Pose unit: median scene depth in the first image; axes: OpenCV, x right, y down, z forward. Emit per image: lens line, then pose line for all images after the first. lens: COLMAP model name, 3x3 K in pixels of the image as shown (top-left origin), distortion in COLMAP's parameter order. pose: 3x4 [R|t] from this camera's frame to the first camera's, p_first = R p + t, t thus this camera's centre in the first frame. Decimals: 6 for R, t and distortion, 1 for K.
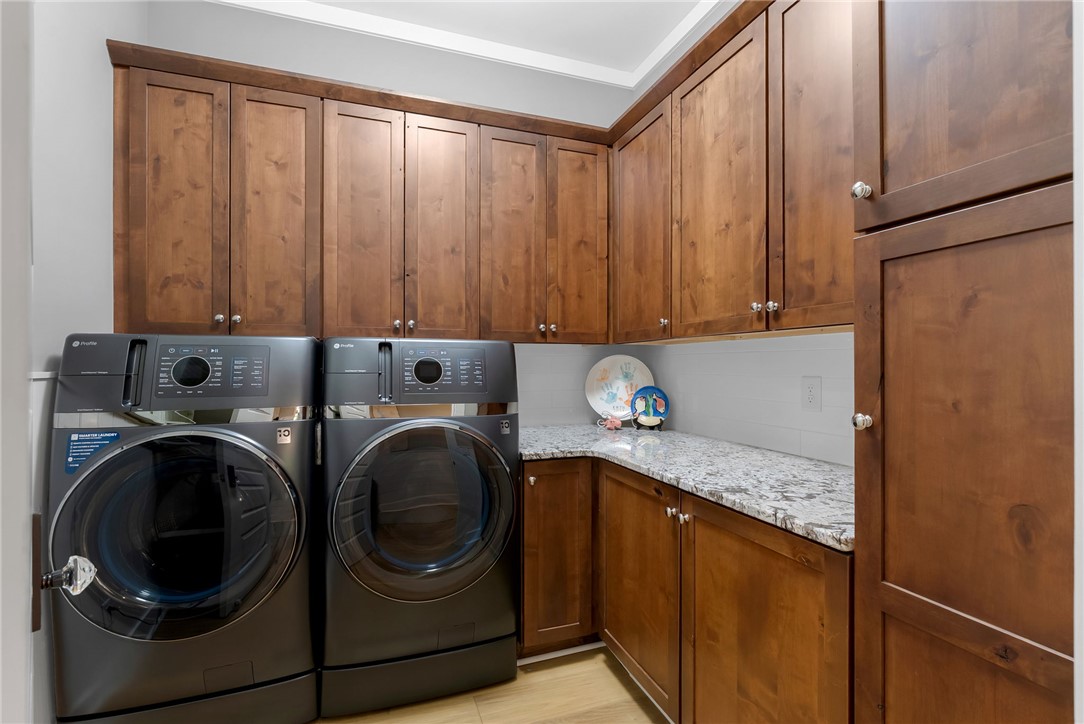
lens RADIAL K [[496.9, 0, 542.0], [0, 496.9, 362.0], [0, 0, 1]] dist [-0.000478, 0.000069]
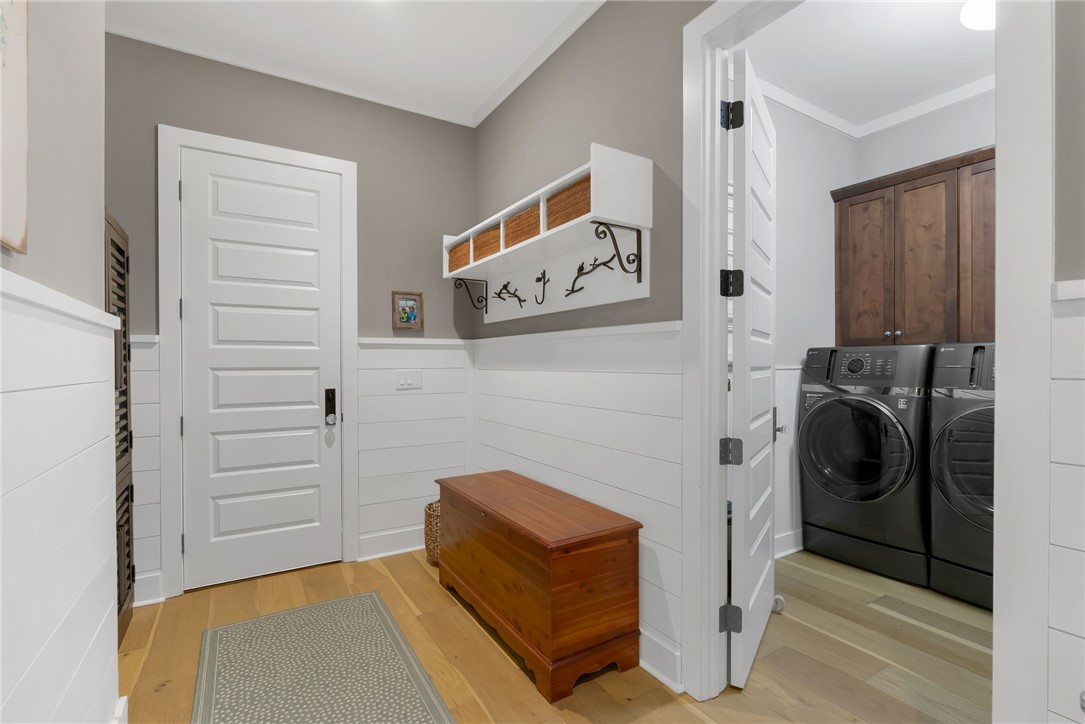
lens RADIAL K [[497.4, 0, 542.5], [0, 497.4, 362.0], [0, 0, 1]] dist [-0.000478, 0.000069]
pose [[0.201196, -0.002015, -0.979549, 0.738337], [0.014036, 0.999901, 0.000826, -0.011830], [0.979451, -0.013915, 0.201204, -0.453648]]
